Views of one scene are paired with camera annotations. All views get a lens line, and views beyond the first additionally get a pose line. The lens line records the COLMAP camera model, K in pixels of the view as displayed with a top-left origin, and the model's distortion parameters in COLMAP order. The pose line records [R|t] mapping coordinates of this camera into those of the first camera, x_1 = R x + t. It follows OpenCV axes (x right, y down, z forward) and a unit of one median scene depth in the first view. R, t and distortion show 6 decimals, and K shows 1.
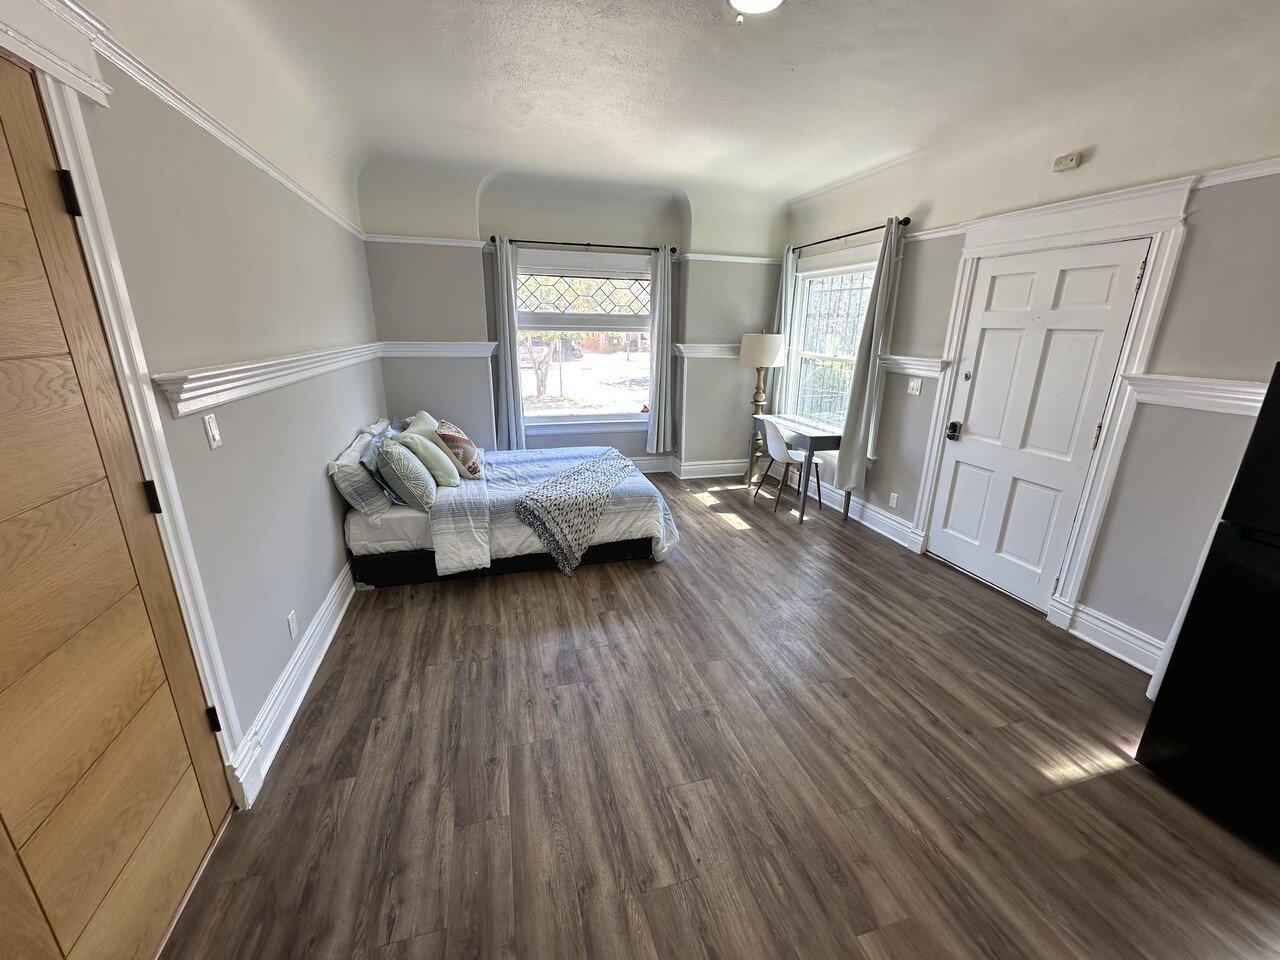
lens RADIAL K [[510.4, 0, 638.6], [0, 510.4, 478.7], [0, 0, 1]] dist [-0.003113, 0.000346]
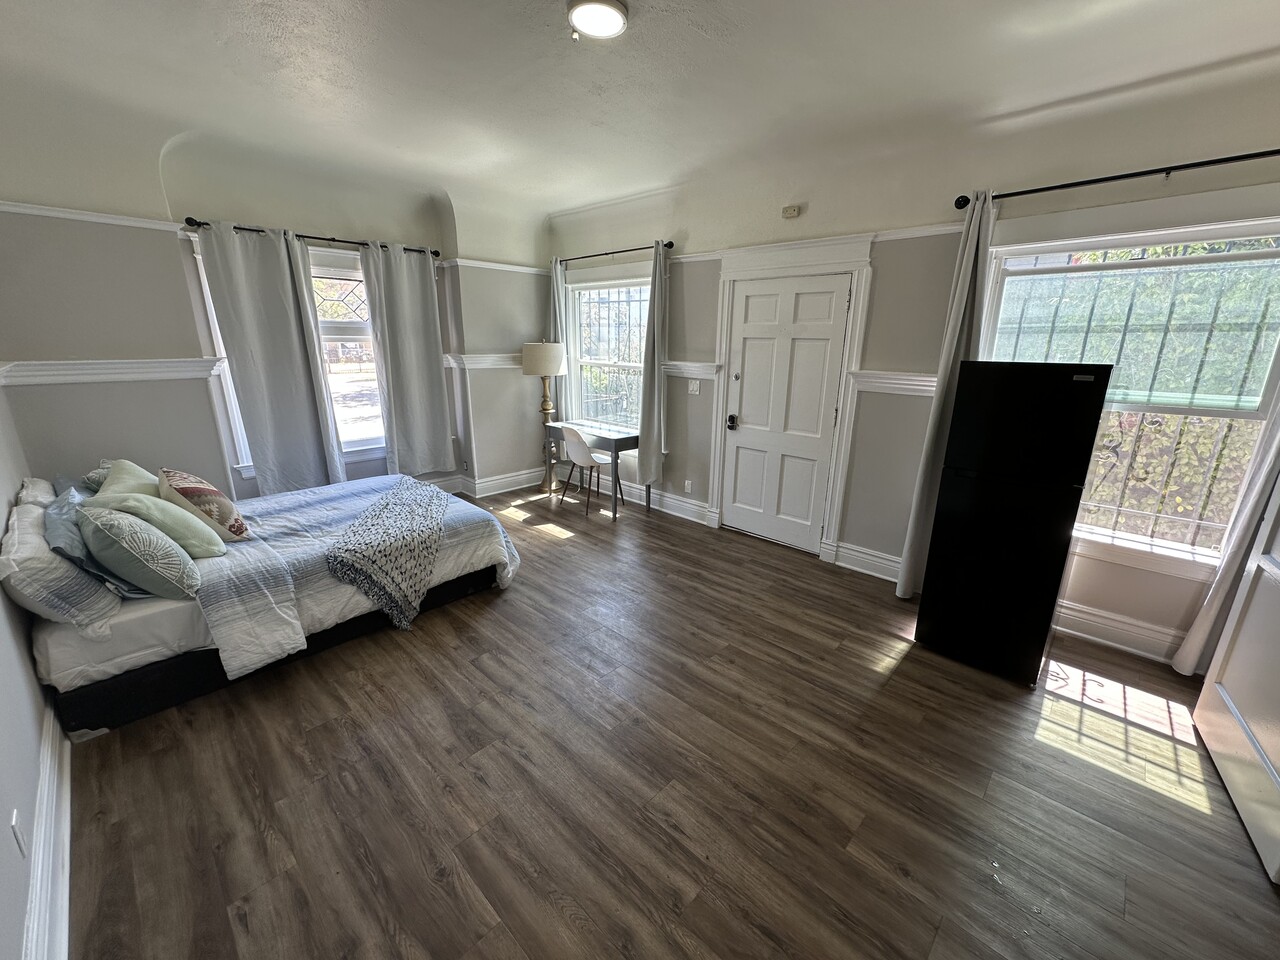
lens RADIAL K [[510.4, 0, 638.6], [0, 510.4, 478.7], [0, 0, 1]] dist [-0.003113, 0.000346]
pose [[0.862114, -0.140067, 0.486972, -0.193518], [0.145782, 0.988965, 0.026368, -0.027500], [-0.485291, 0.048259, 0.873020, 0.063833]]
